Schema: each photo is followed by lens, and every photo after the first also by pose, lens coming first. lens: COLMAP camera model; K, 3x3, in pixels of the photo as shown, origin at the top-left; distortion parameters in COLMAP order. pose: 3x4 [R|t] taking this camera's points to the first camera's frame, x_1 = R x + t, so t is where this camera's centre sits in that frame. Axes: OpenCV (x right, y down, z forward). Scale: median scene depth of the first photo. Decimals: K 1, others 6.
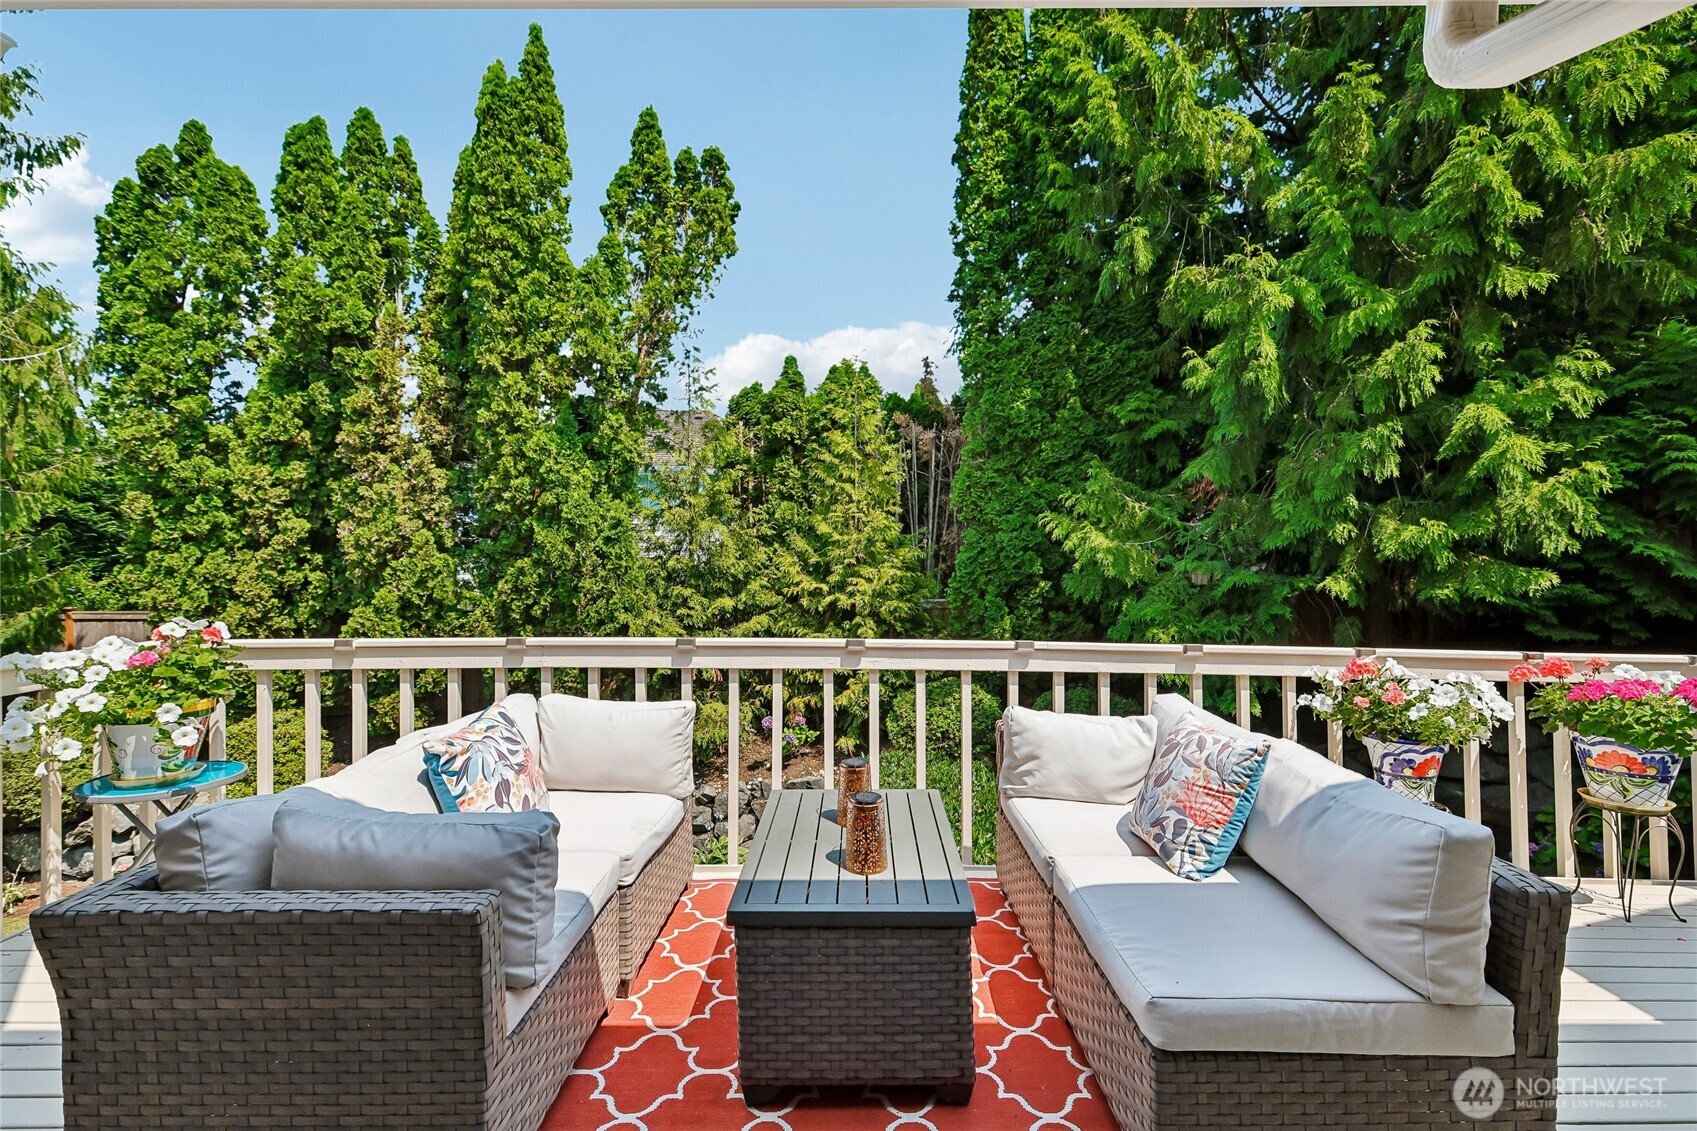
lens RADIAL K [[771.4, 0, 861.8], [0, 771.4, 566.9], [0, 0, 1]] dist [-0.003850, 0.003138]
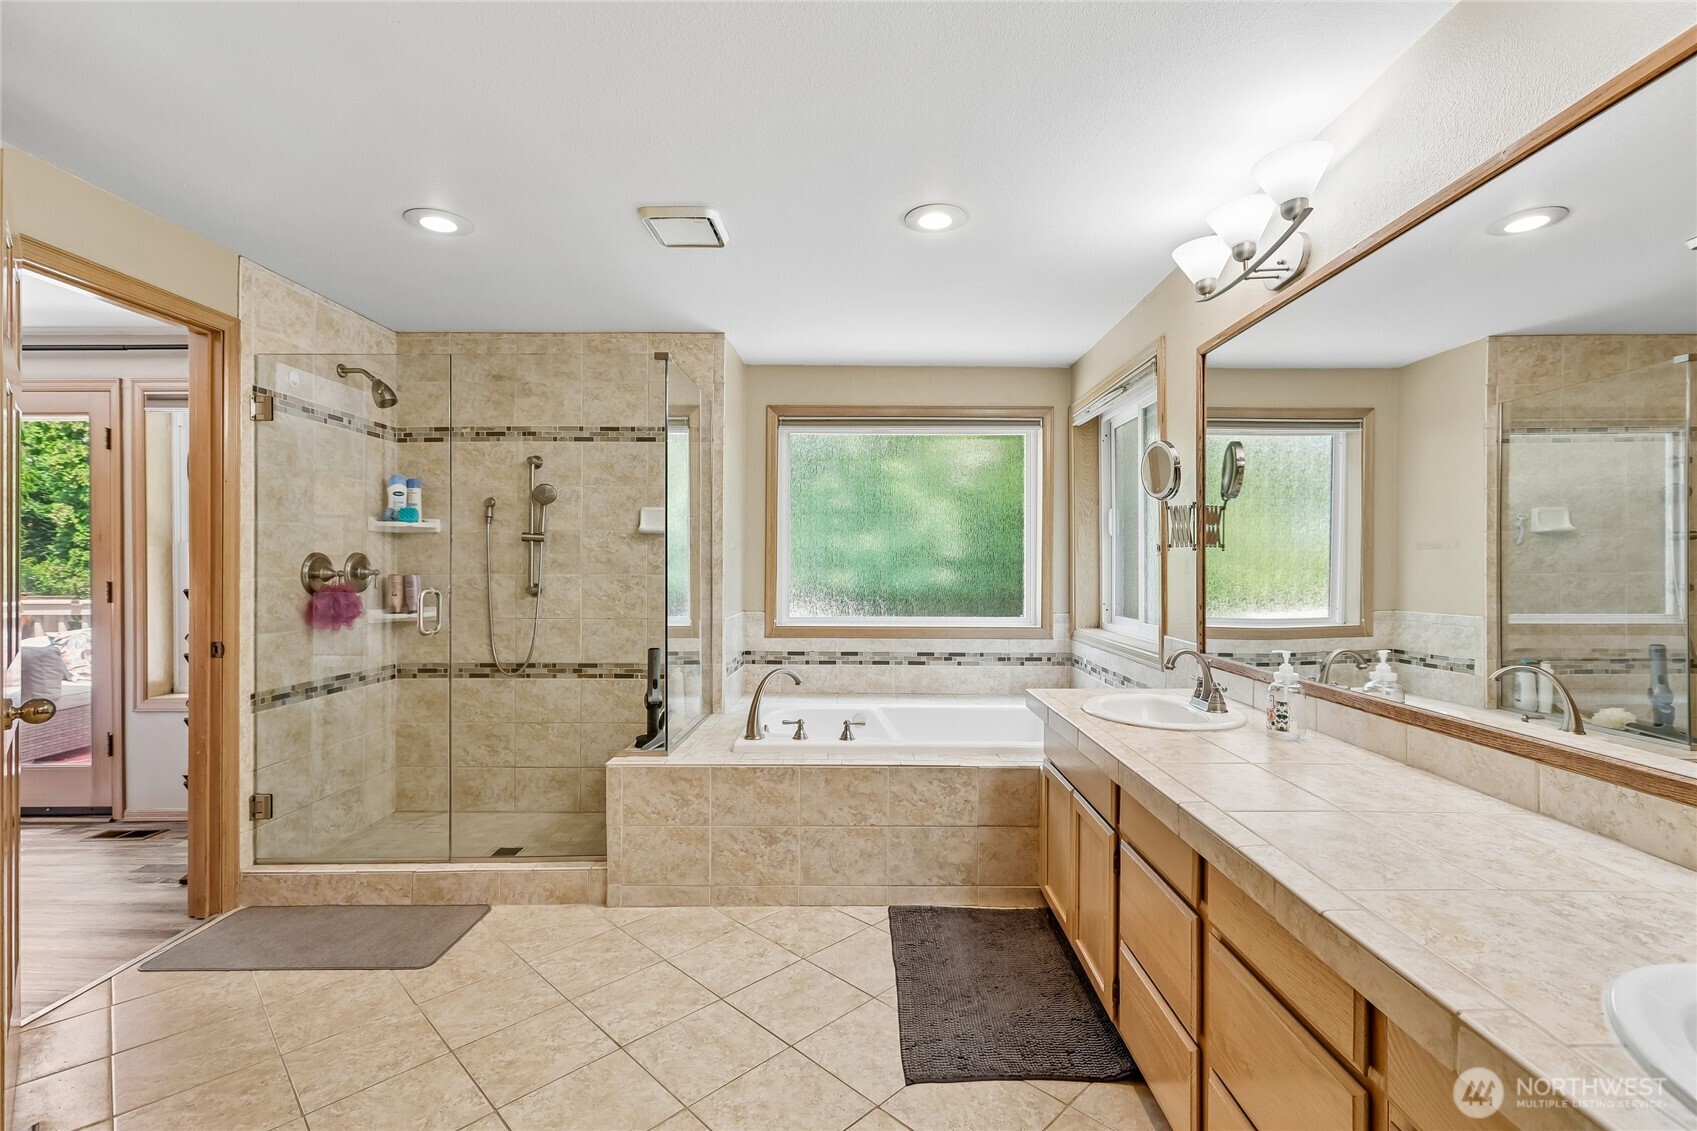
lens RADIAL K [[771.4, 0, 849.7], [0, 771.4, 562.9], [0, 0, 1]] dist [-0.003850, 0.003138]
pose [[0.999952, 0.005163, -0.008364, 0.401641], [-0.005149, 0.999985, 0.001612, -0.005002], [0.008372, -0.001569, 0.999964, -0.294759]]
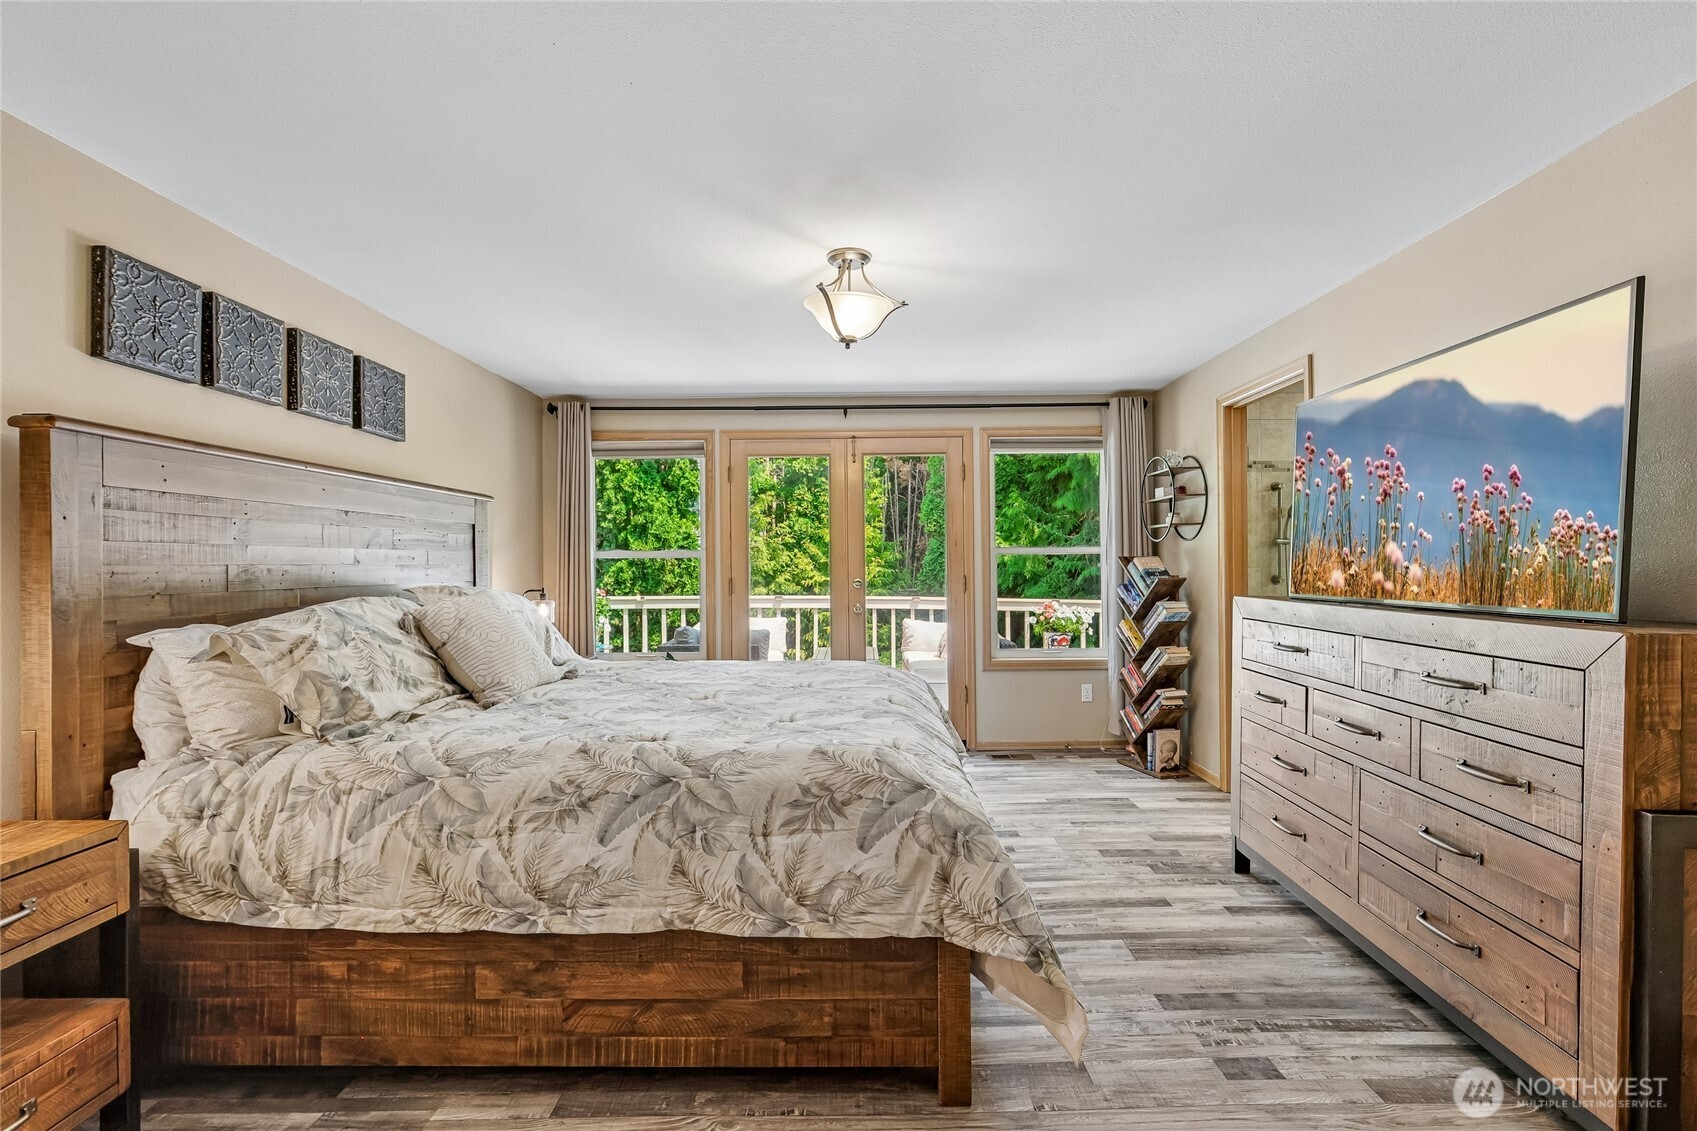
lens RADIAL K [[771.4, 0, 856.3], [0, 771.4, 568.7], [0, 0, 1]] dist [-0.003850, 0.003138]
pose [[0.999948, -0.003925, -0.009410, 0.012827], [0.003977, 0.999977, 0.005527, -0.001960], [0.009388, -0.005565, 0.999940, -0.425744]]
